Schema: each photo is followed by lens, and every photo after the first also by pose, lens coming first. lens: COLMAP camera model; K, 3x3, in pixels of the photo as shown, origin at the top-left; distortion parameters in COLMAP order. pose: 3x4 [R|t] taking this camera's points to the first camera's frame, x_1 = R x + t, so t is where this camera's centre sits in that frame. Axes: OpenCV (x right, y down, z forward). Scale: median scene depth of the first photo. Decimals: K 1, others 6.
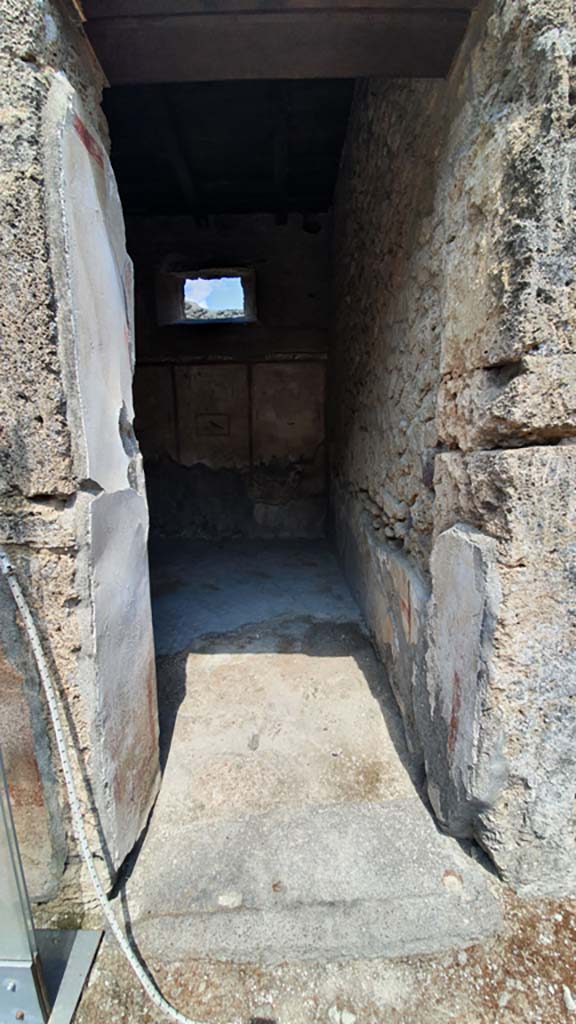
lens RADIAL K [[404.9, 0, 293.7], [0, 404.9, 510.0], [0, 0, 1]] dist [0.001425, -0.008198]
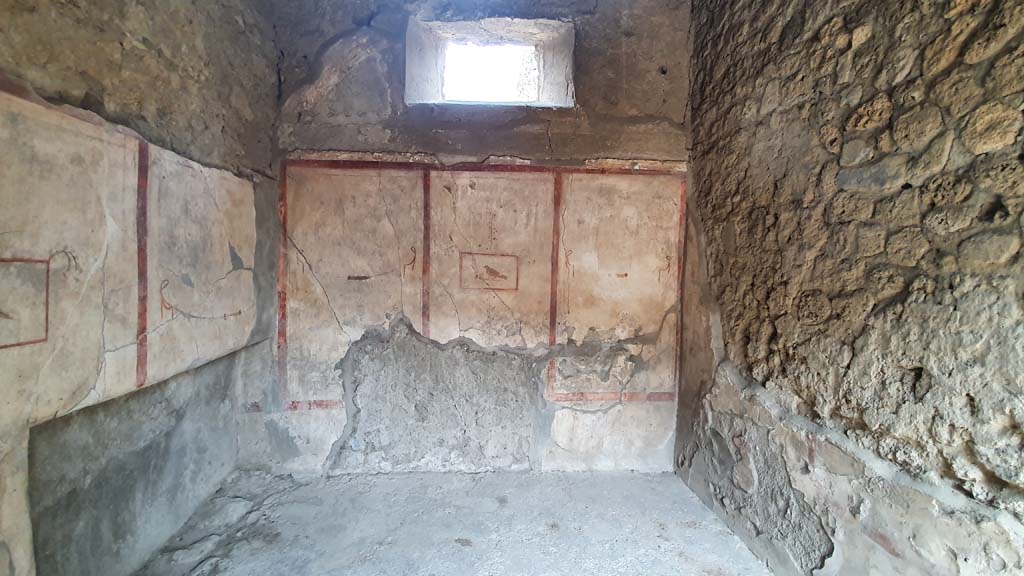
lens RADIAL K [[404.9, 0, 505.3], [0, 404.9, 285.1], [0, 0, 1]] dist [0.001425, -0.008198]
pose [[0.997657, 0.030817, 0.061083, -0.213131], [-0.023746, 0.993280, -0.113277, -0.128484], [-0.064163, 0.111561, 0.991684, 0.432032]]
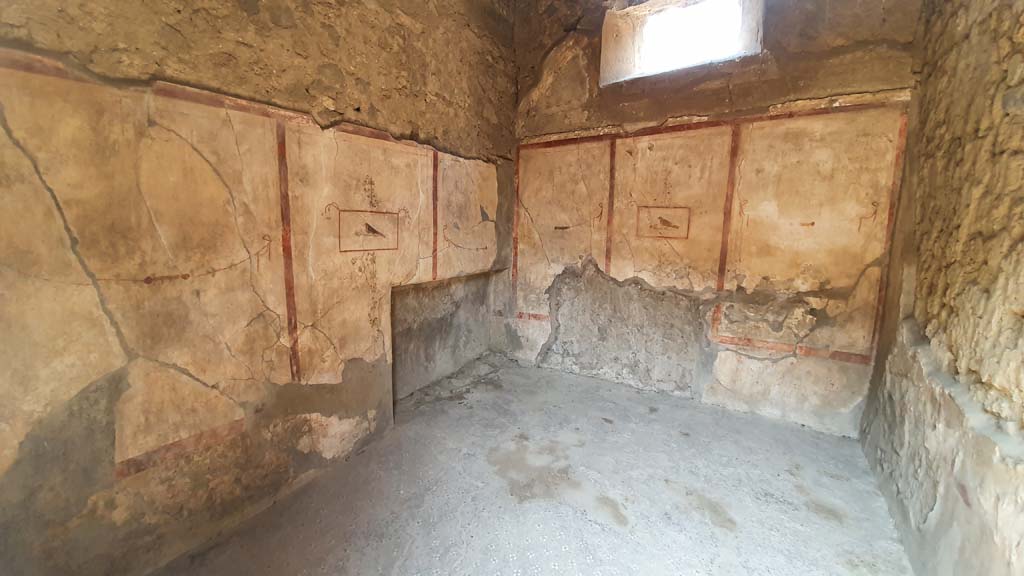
lens RADIAL K [[404.9, 0, 506.2], [0, 404.9, 285.9], [0, 0, 1]] dist [0.001425, -0.008198]
pose [[0.830142, 0.107241, -0.547142, -0.039047], [-0.112250, 0.993380, 0.024396, -0.095308], [0.546136, 0.041164, 0.836684, 0.309759]]
